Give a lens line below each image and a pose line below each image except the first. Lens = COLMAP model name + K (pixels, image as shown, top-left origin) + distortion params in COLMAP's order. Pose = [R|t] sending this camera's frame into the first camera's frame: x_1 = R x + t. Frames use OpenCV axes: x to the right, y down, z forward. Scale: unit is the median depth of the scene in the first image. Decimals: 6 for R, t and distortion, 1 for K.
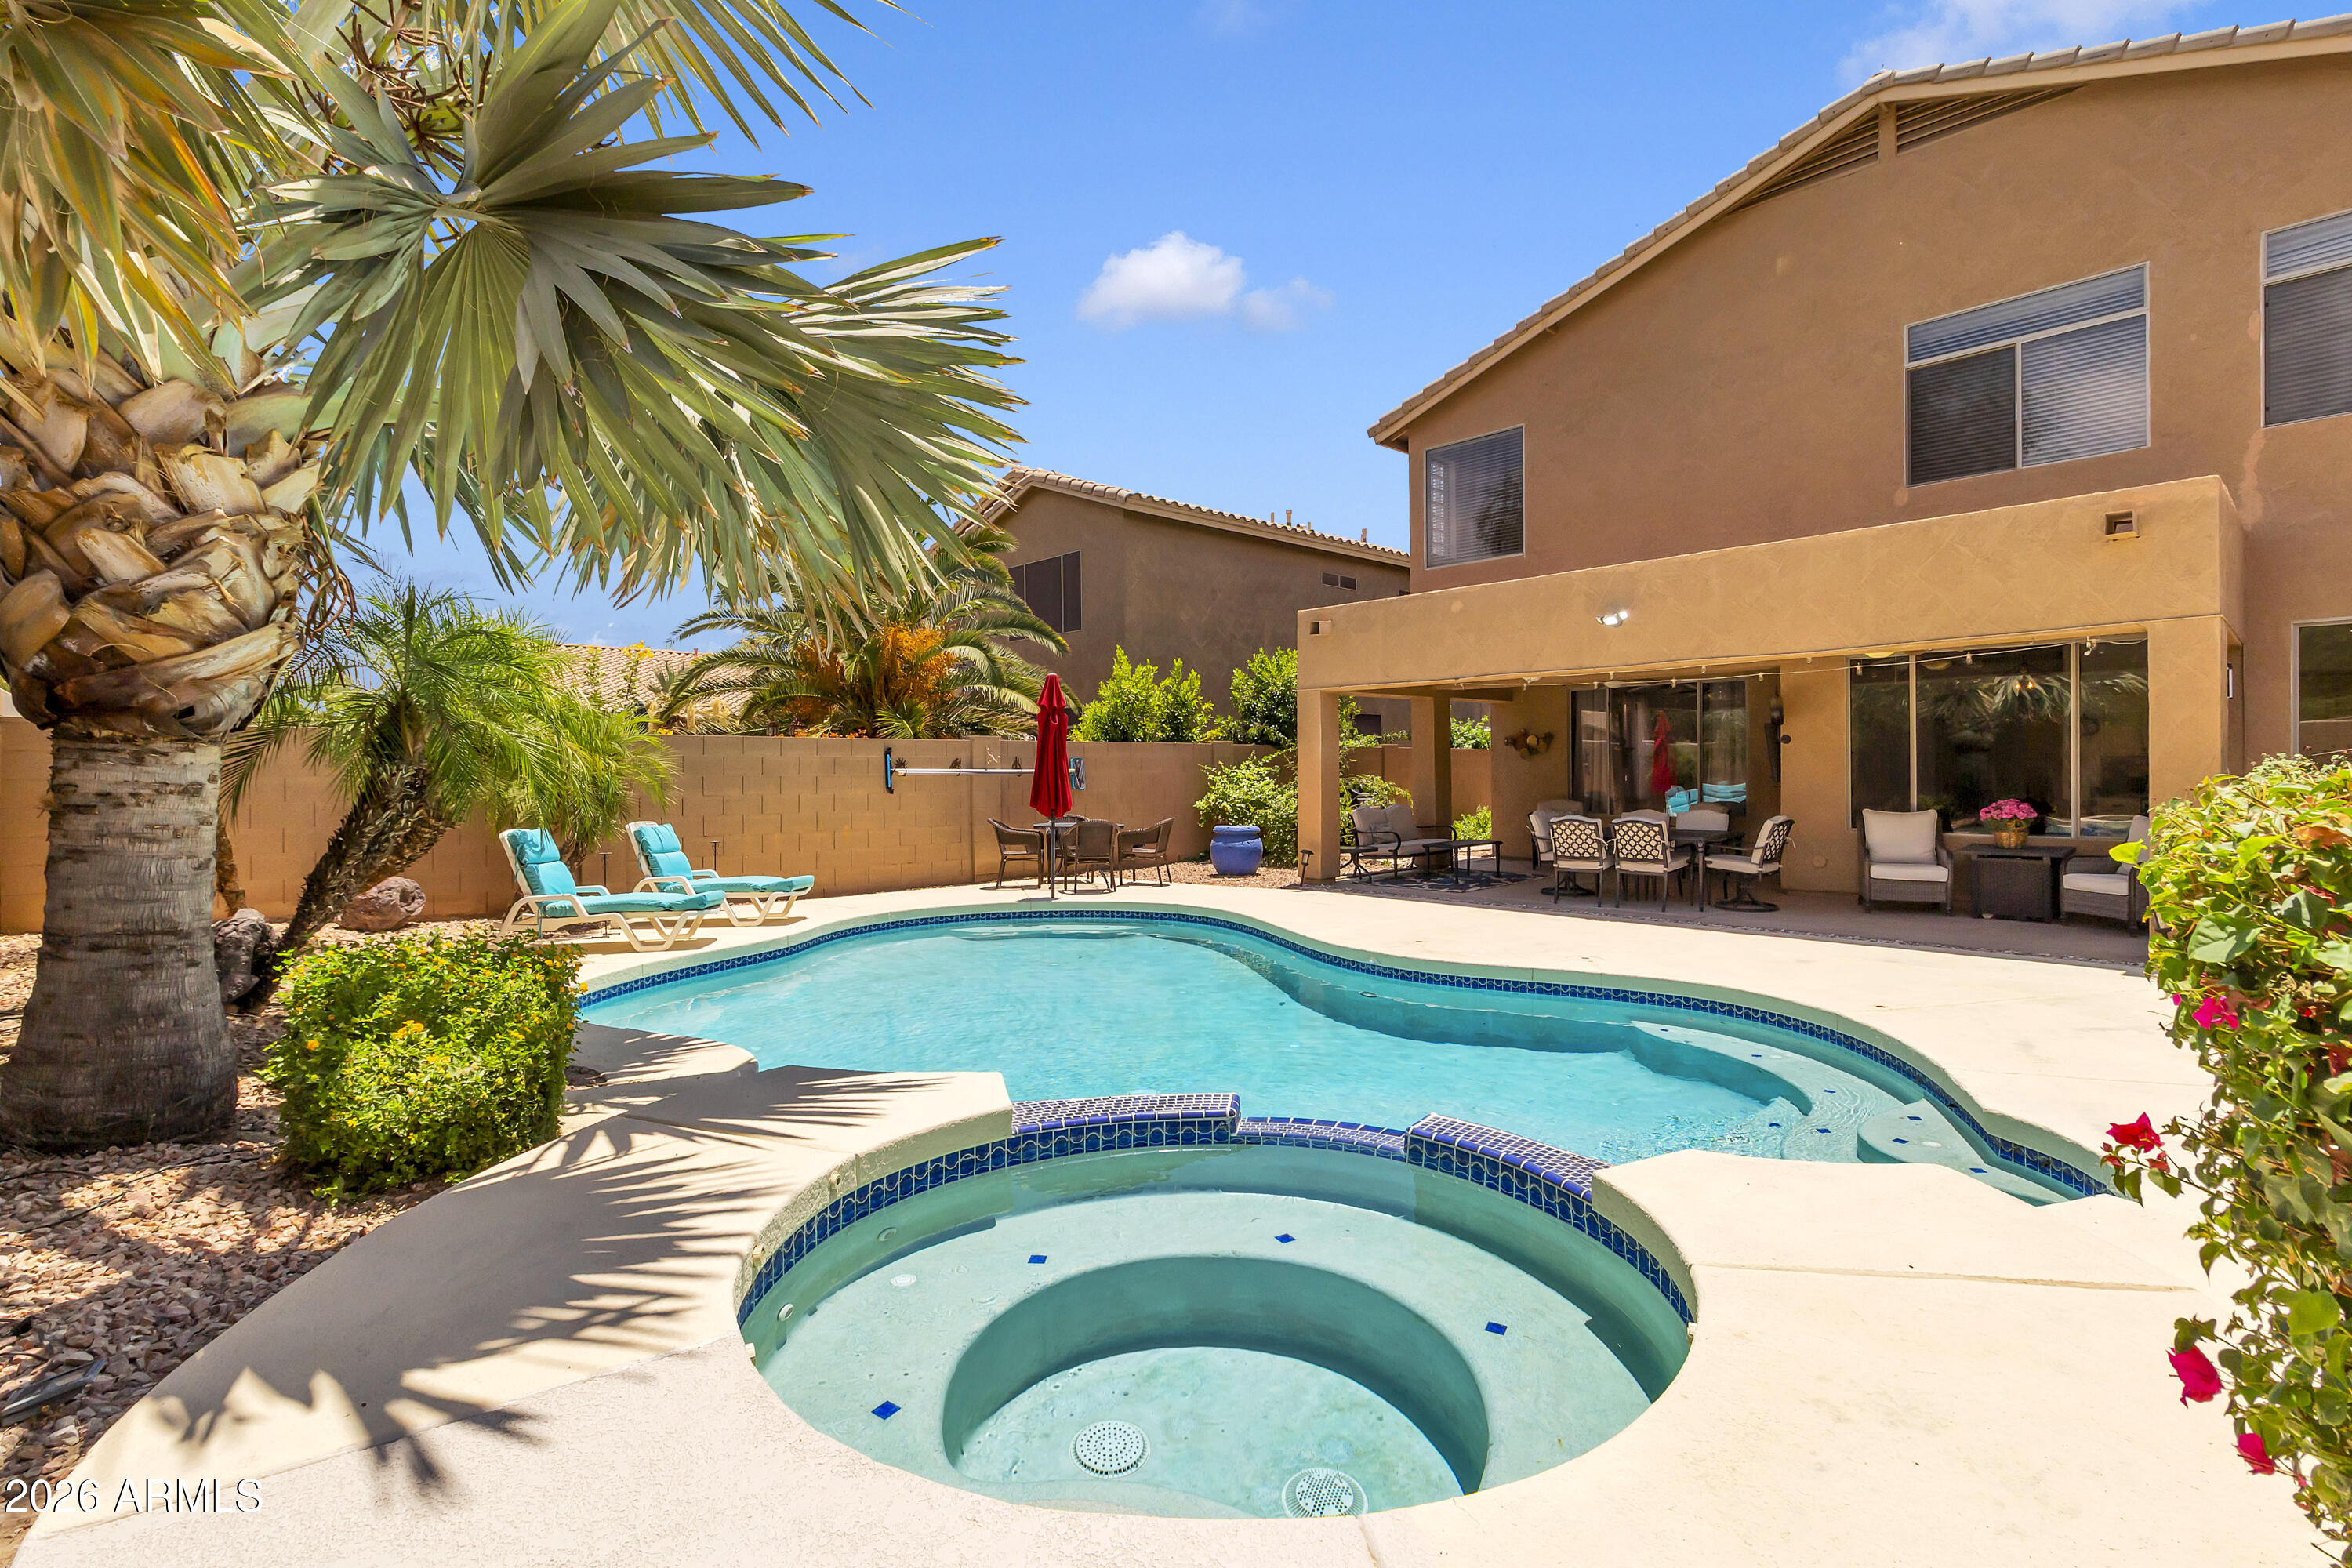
lens RADIAL K [[1100.4, 0, 1276.5], [0, 1100.4, 781.4], [0, 0, 1]] dist [0.000518, -0.000075]
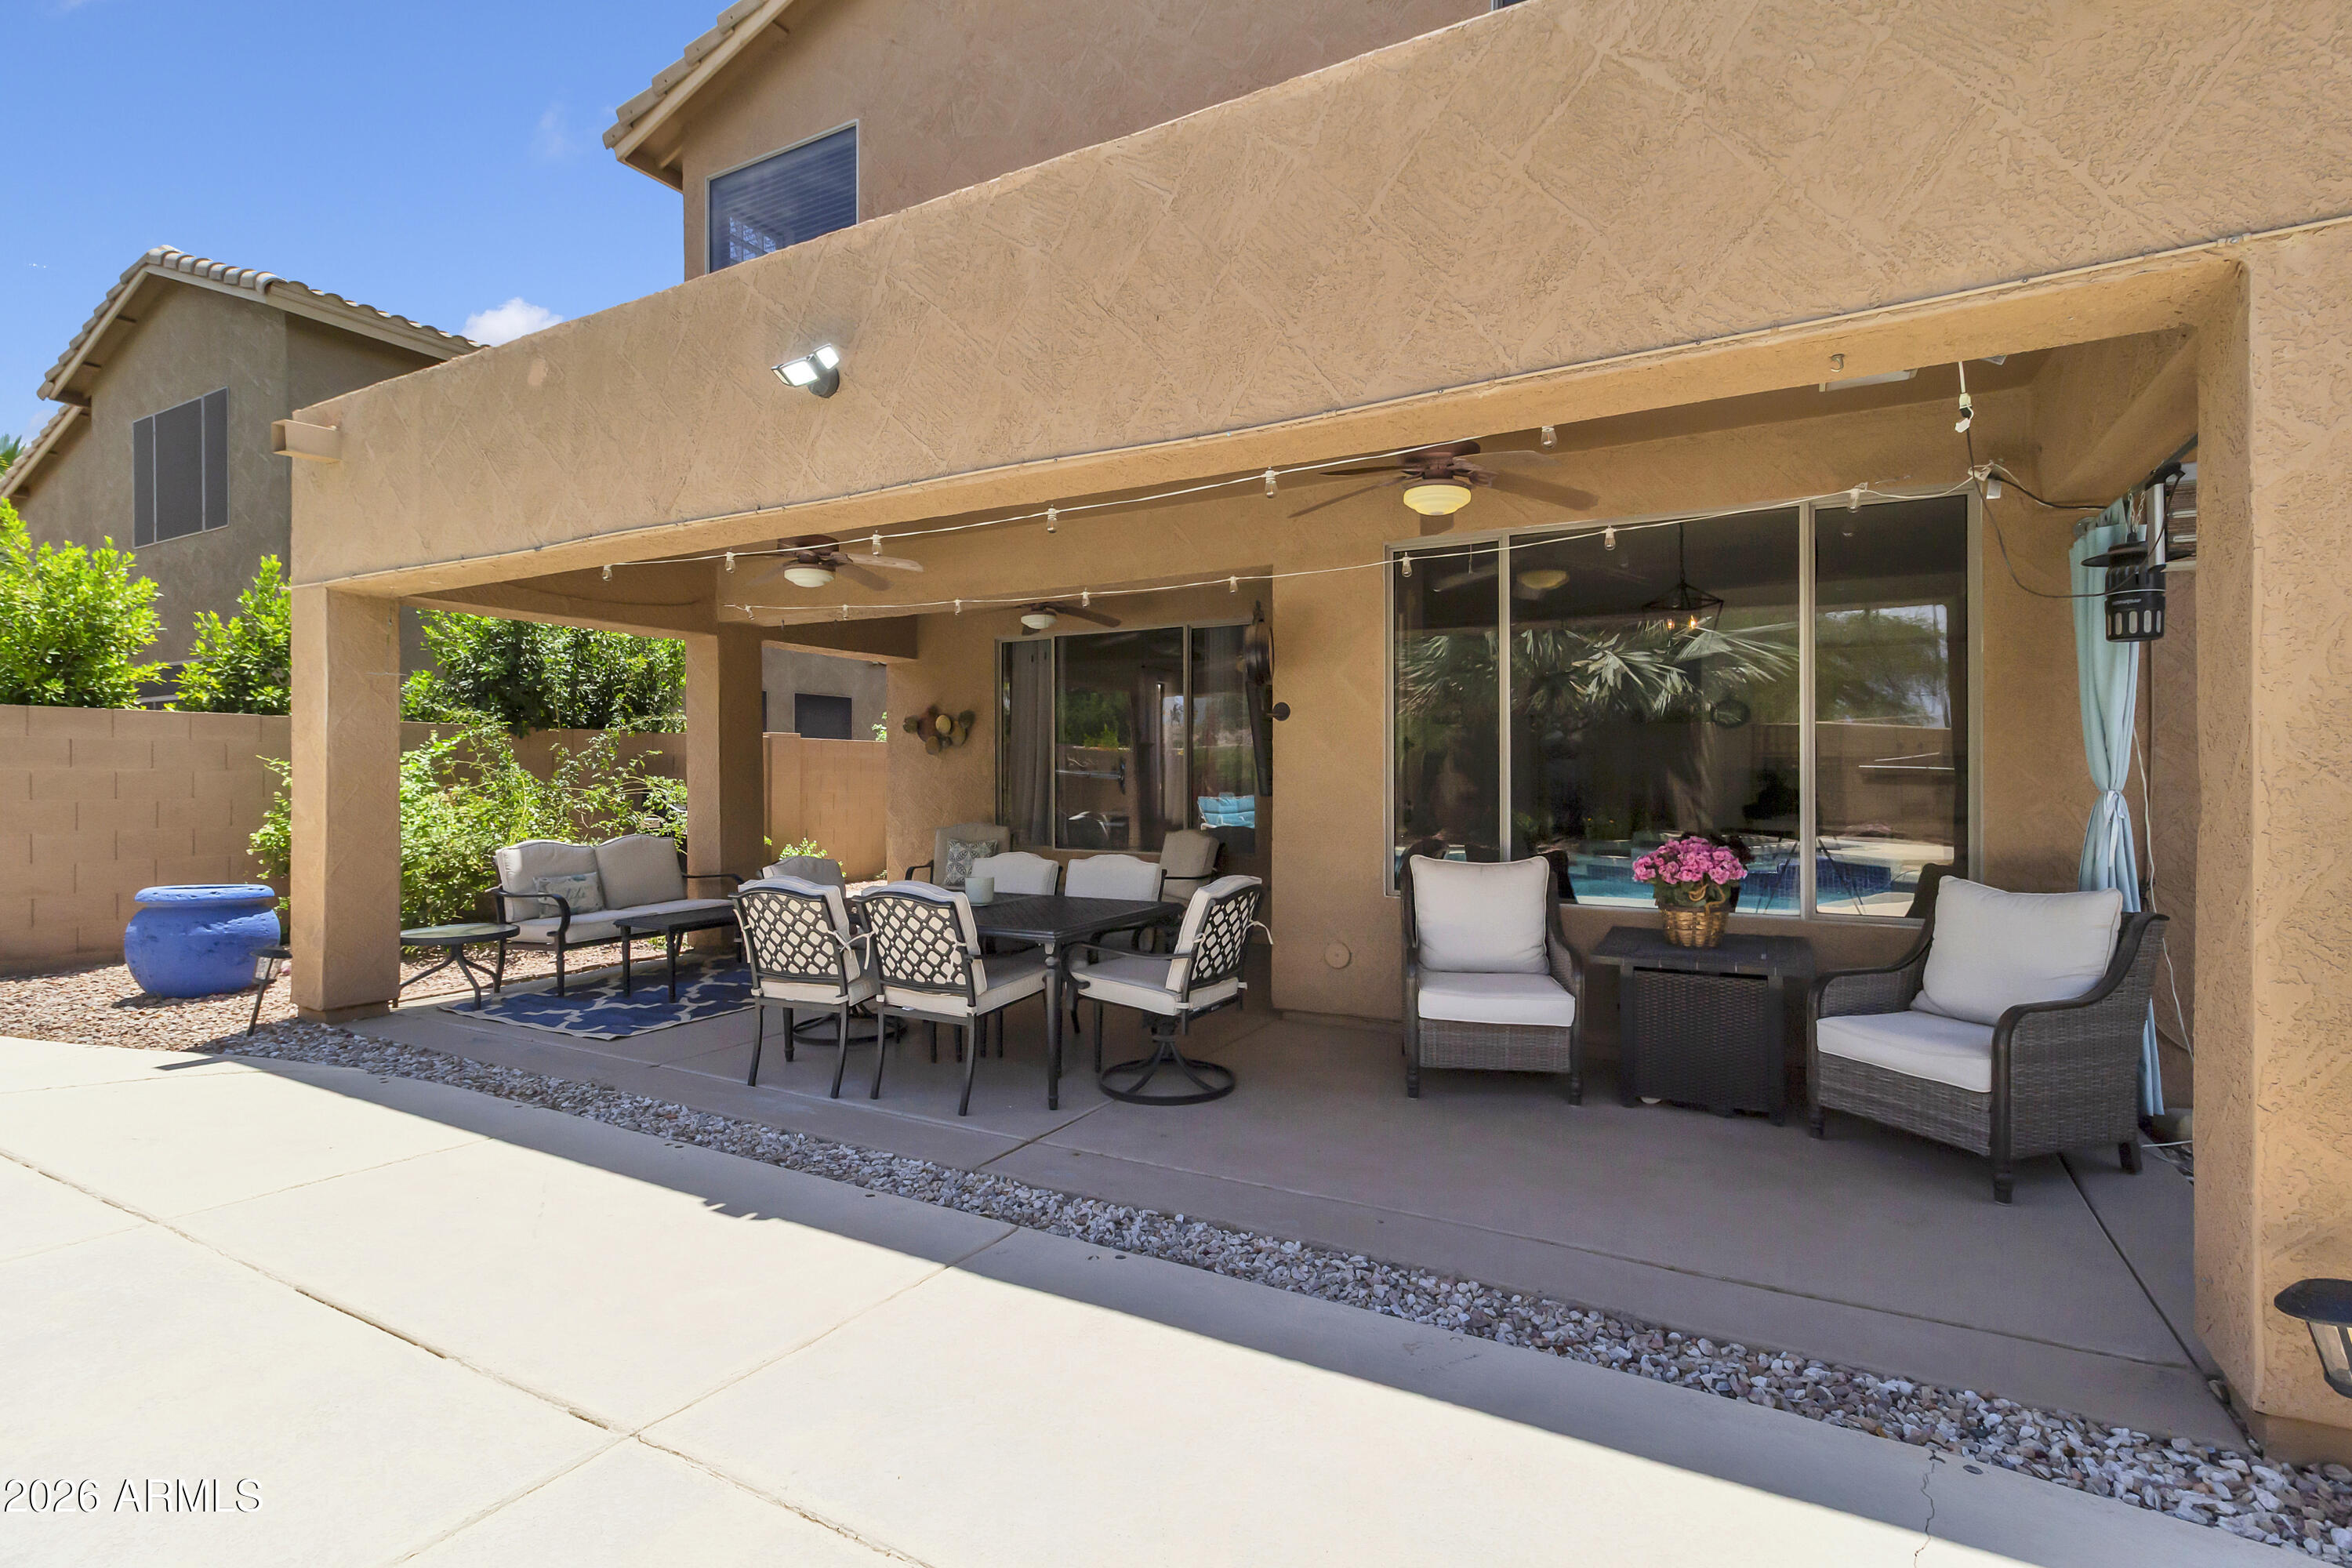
lens RADIAL K [[1071.1, 0, 1266.5], [0, 1071.1, 781.0], [0, 0, 1]] dist [0.000321, 0.000163]
pose [[0.953618, 0.007410, 0.300928, 0.339627], [-0.005065, 0.999950, -0.008573, -0.002583], [-0.300976, 0.006651, 0.953608, 0.587674]]
